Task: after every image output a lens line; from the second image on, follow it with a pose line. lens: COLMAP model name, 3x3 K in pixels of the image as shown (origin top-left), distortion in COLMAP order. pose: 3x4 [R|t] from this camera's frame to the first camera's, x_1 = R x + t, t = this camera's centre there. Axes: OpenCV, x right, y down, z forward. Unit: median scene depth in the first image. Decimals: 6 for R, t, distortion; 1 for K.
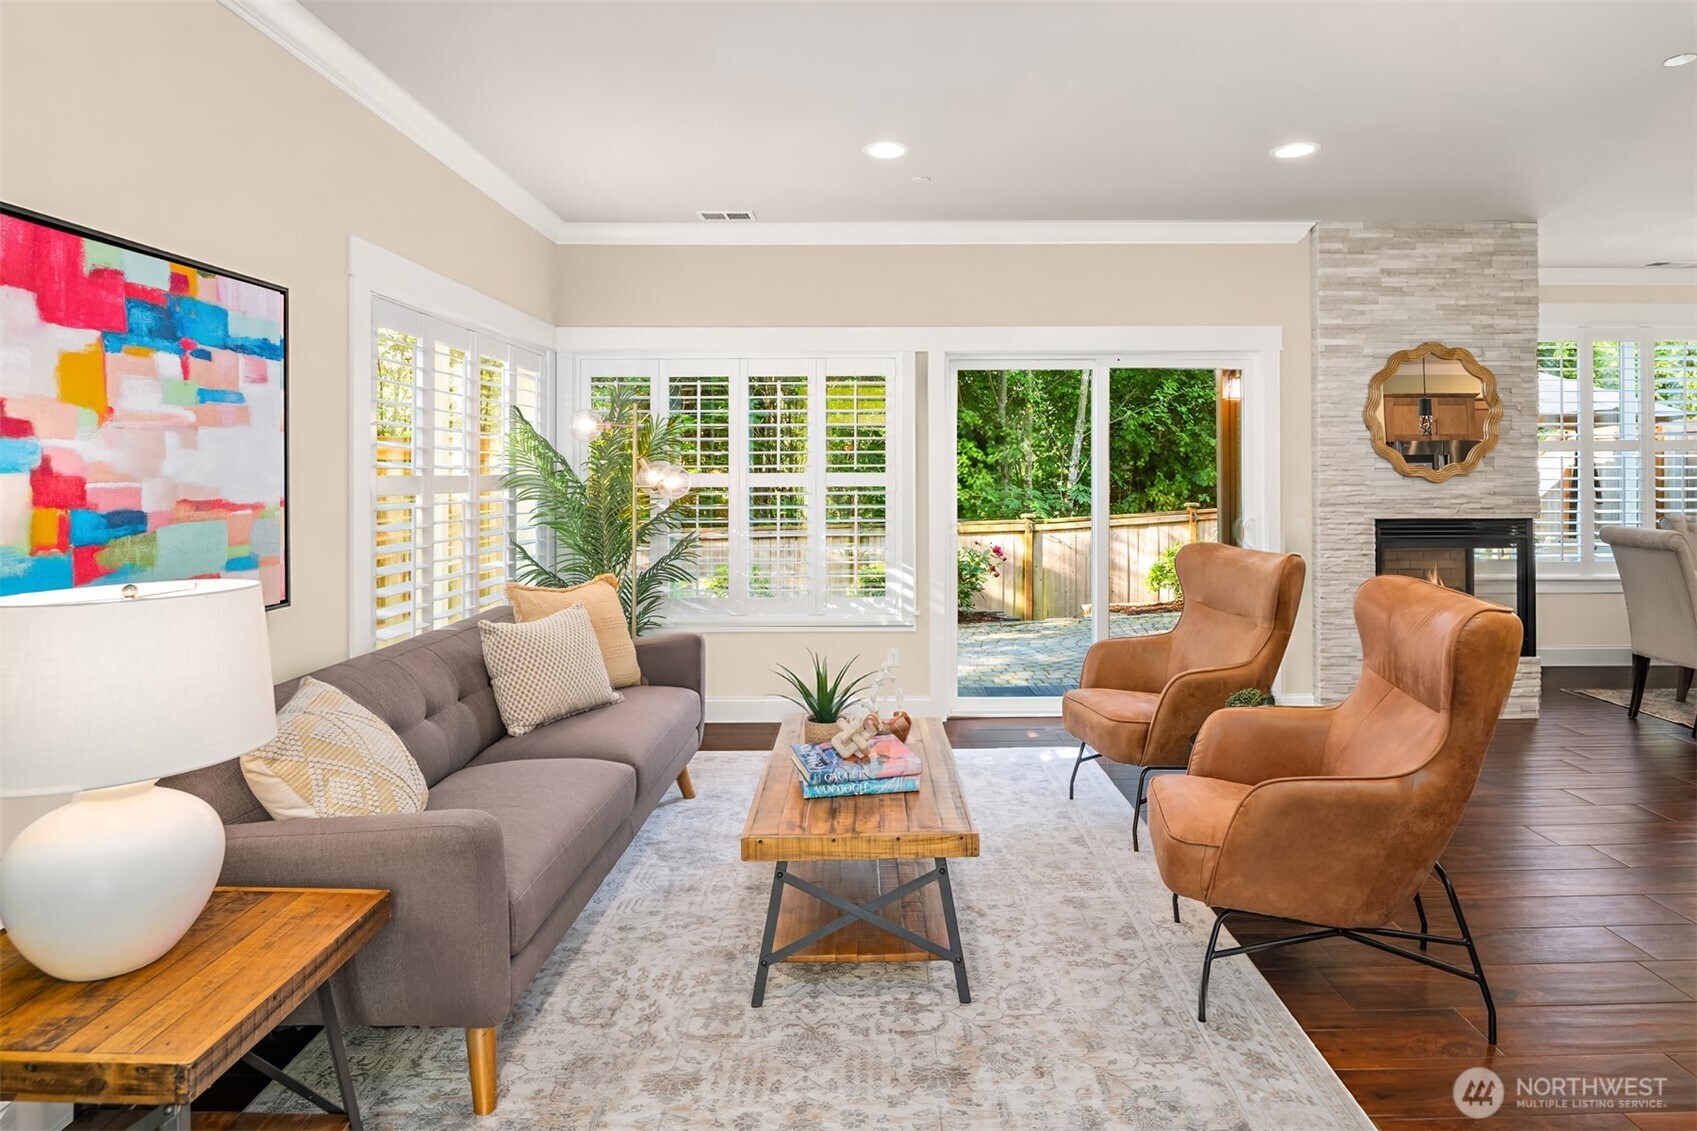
lens RADIAL K [[935.1, 0, 876.7], [0, 935.1, 471.8], [0, 0, 1]] dist [0.005737, 0.000793]
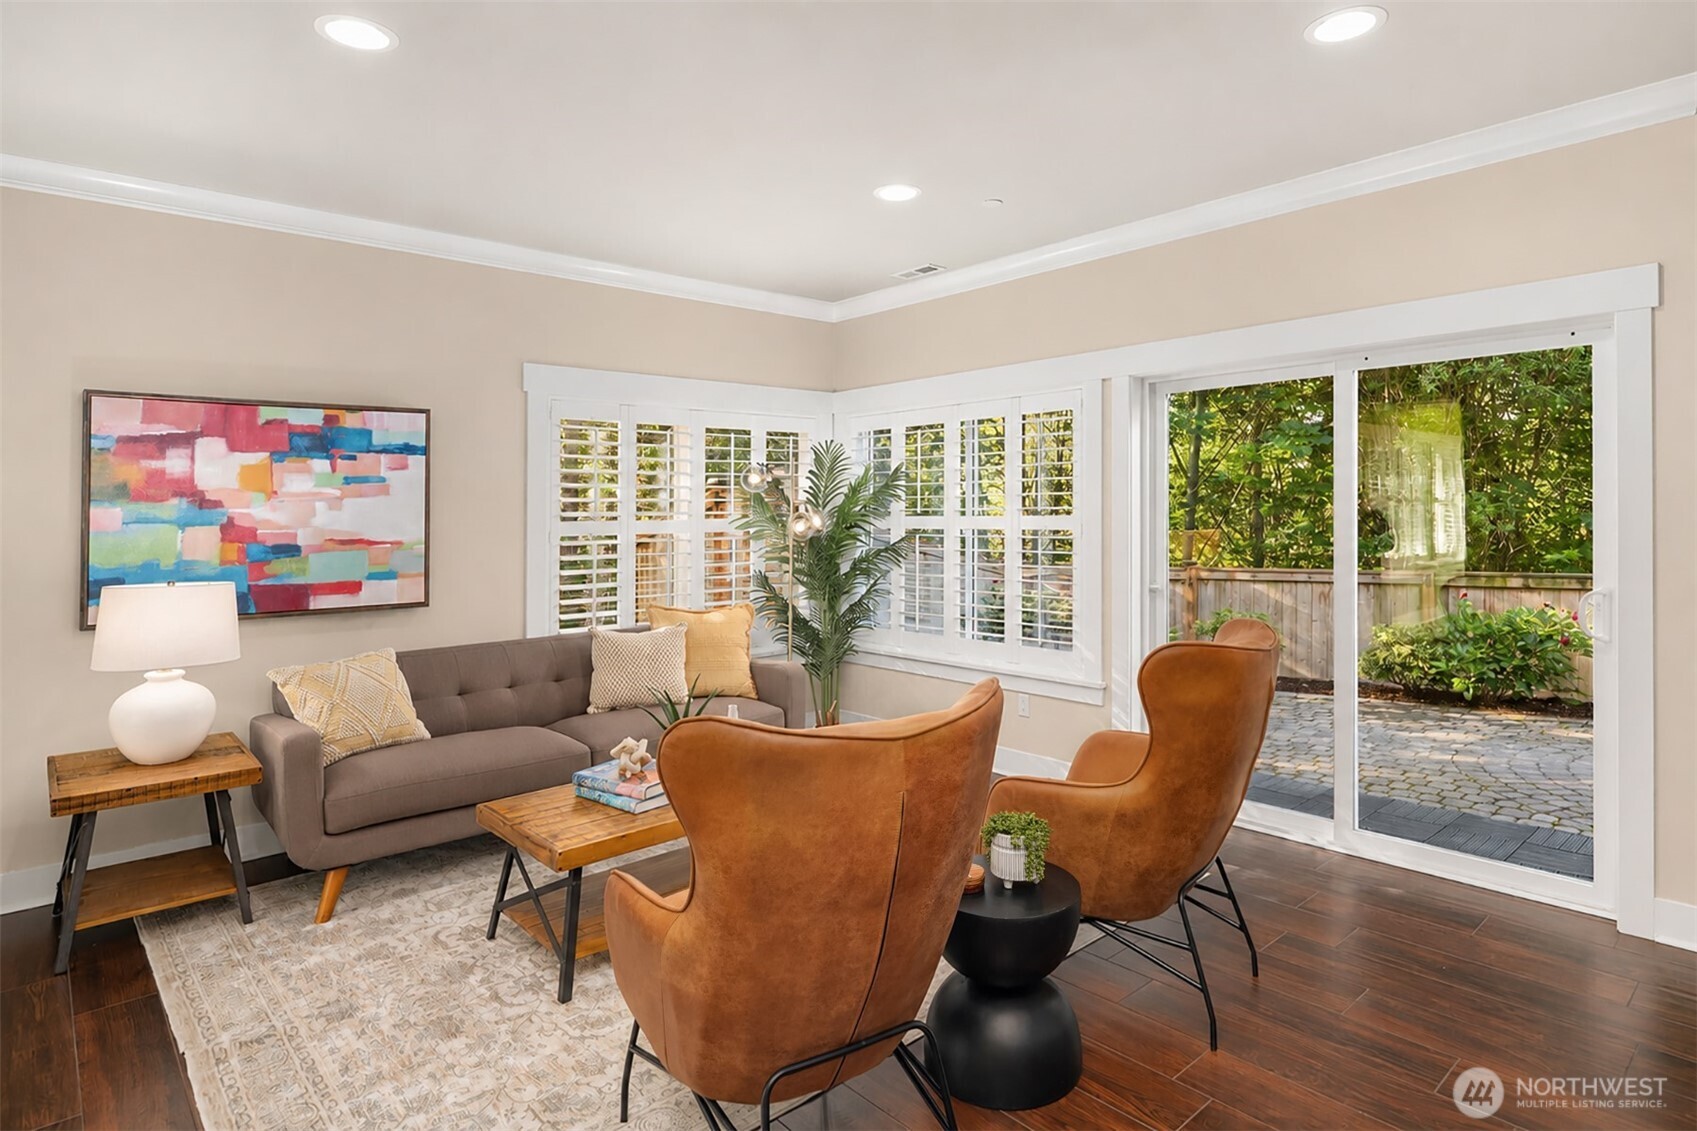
lens RADIAL K [[910.9, 0, 848.0], [0, 910.9, 507.4], [0, 0, 1]] dist [-0.004755, -0.000421]
pose [[0.649234, -0.012786, -0.760482, 1.235206], [0.011664, 0.999908, -0.006854, -0.007321], [0.760500, -0.004421, 0.649323, 0.610302]]
